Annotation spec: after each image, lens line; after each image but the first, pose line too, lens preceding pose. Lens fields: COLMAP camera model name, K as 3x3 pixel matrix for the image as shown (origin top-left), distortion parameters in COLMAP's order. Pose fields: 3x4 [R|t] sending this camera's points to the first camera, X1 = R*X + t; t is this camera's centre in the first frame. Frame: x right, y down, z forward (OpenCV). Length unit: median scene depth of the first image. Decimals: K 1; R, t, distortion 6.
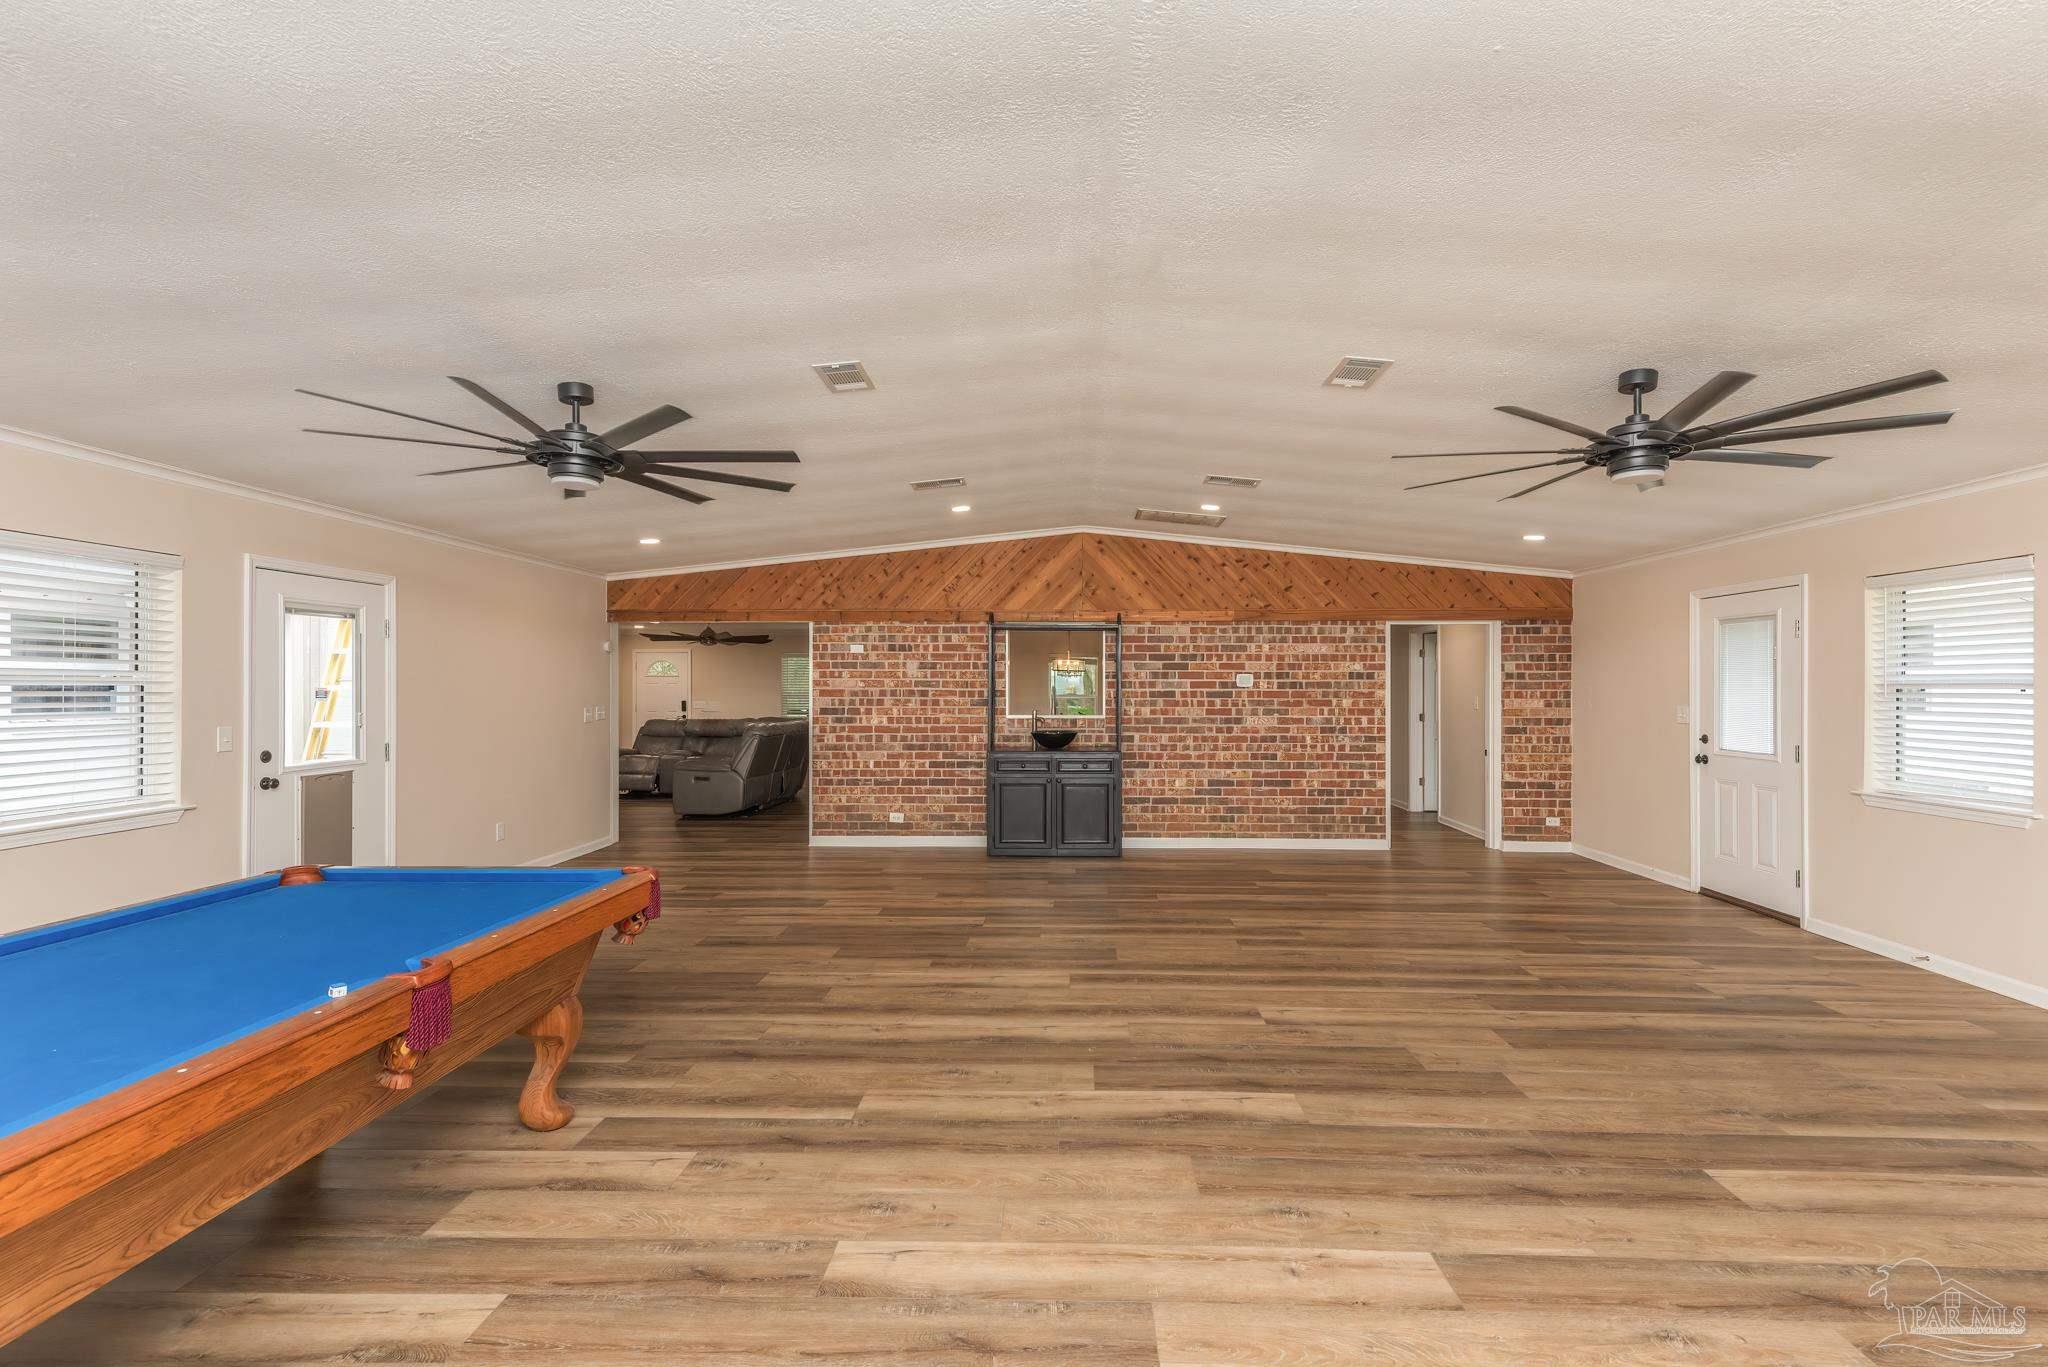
lens RADIAL K [[860.7, 0, 1075.9], [0, 860.7, 687.9], [0, 0, 1]] dist [-0.001414, -0.000137]
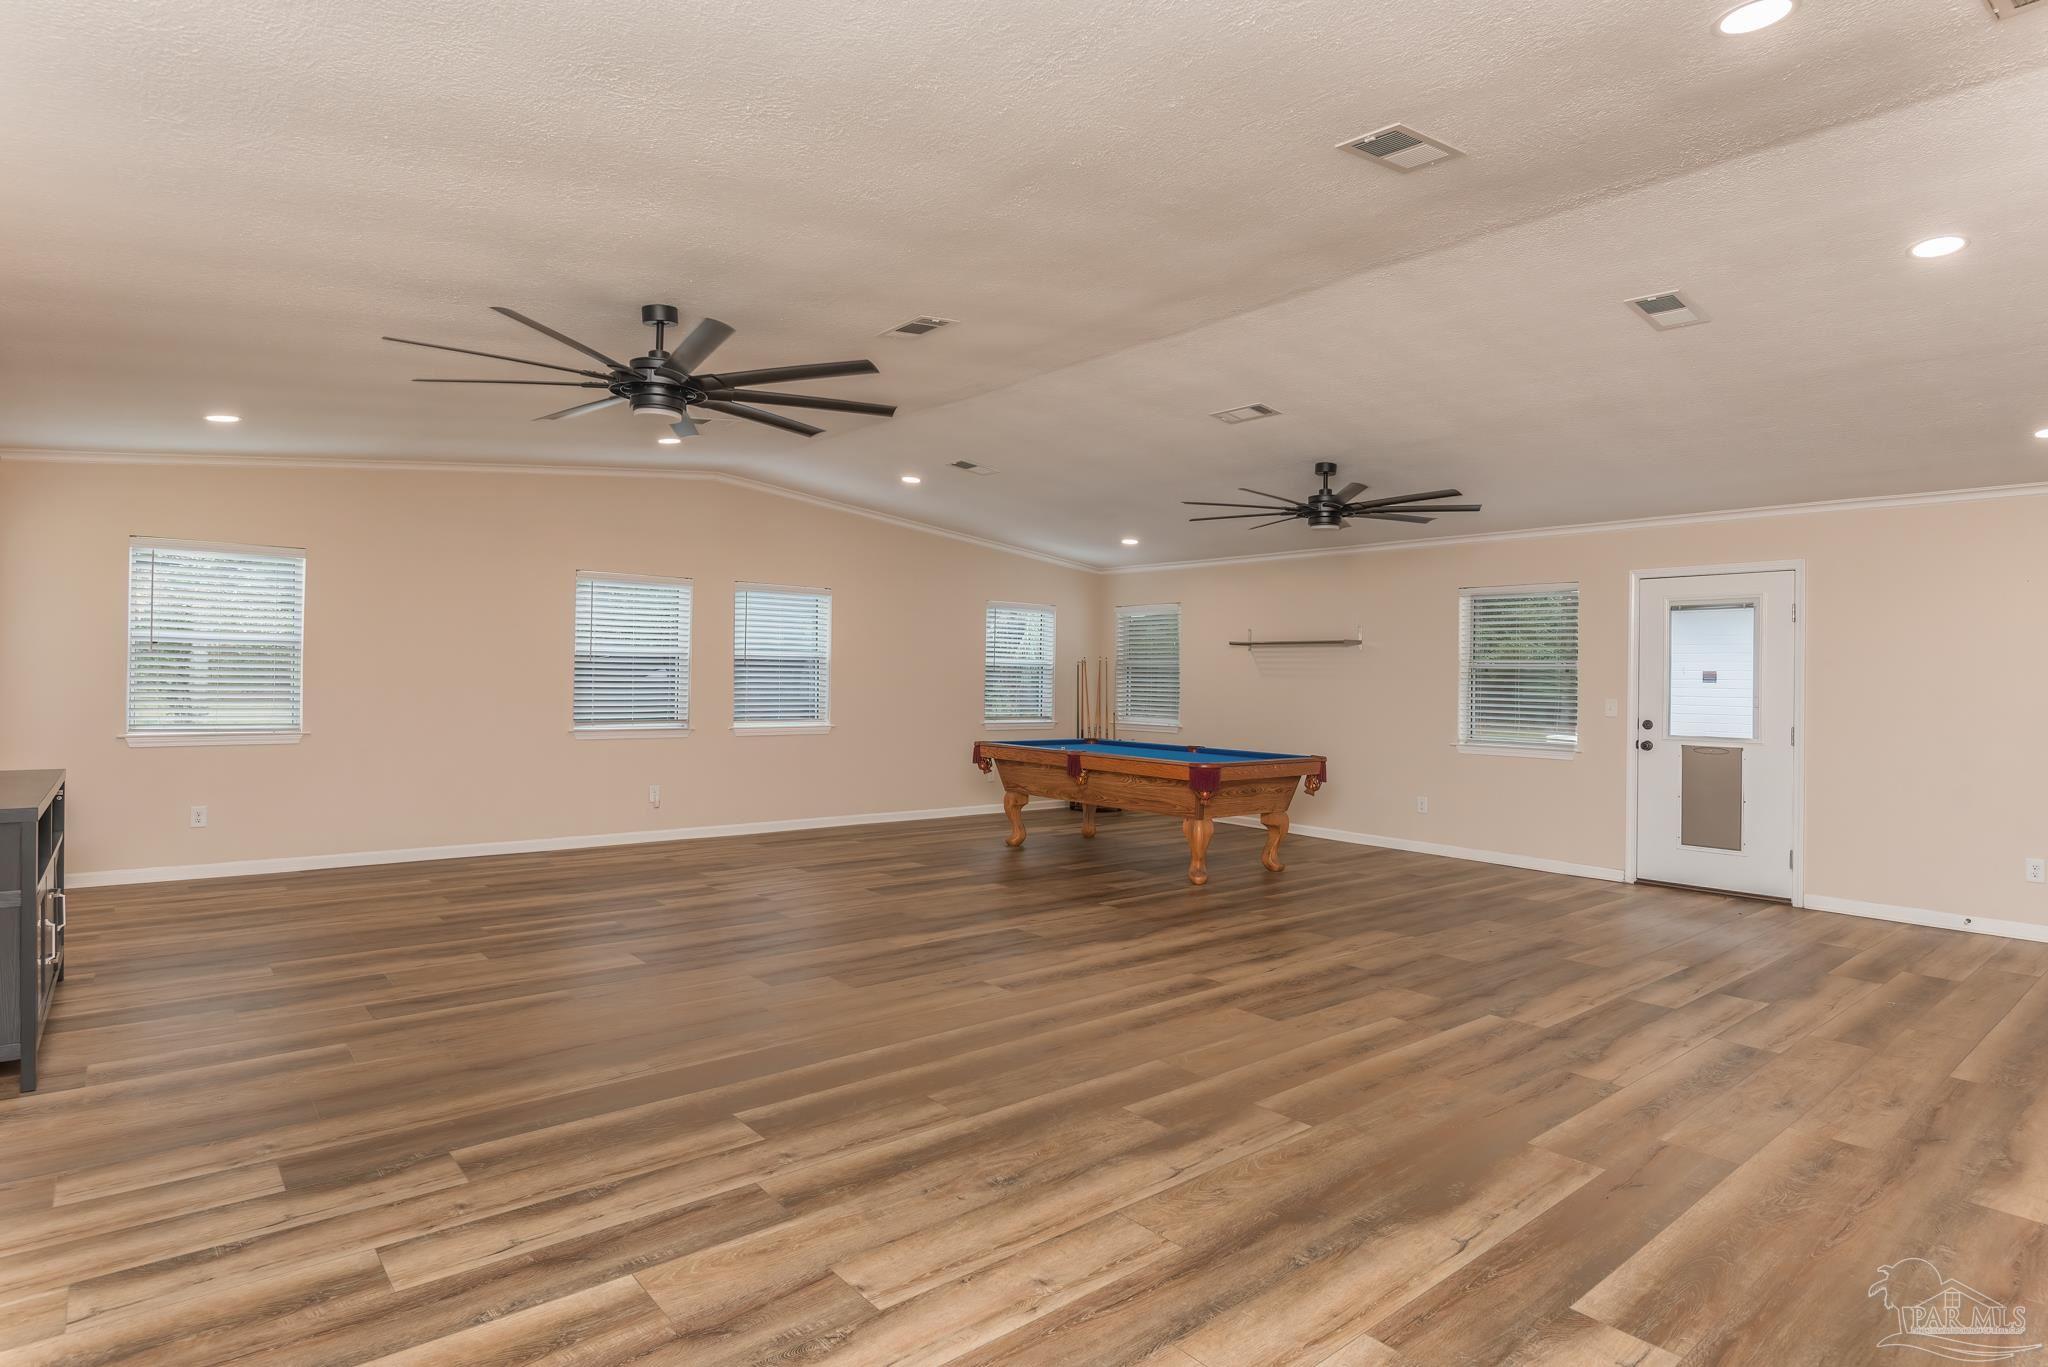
lens RADIAL K [[1108.6, 0, 1033.4], [0, 1108.6, 679.5], [0, 0, 1]] dist [-0.016197, 0.003166]
pose [[-0.742901, -0.006499, -0.669369, 0.932546], [-0.019528, 0.999738, 0.011967, 0.012680], [0.669116, 0.021962, -0.742834, 1.766418]]
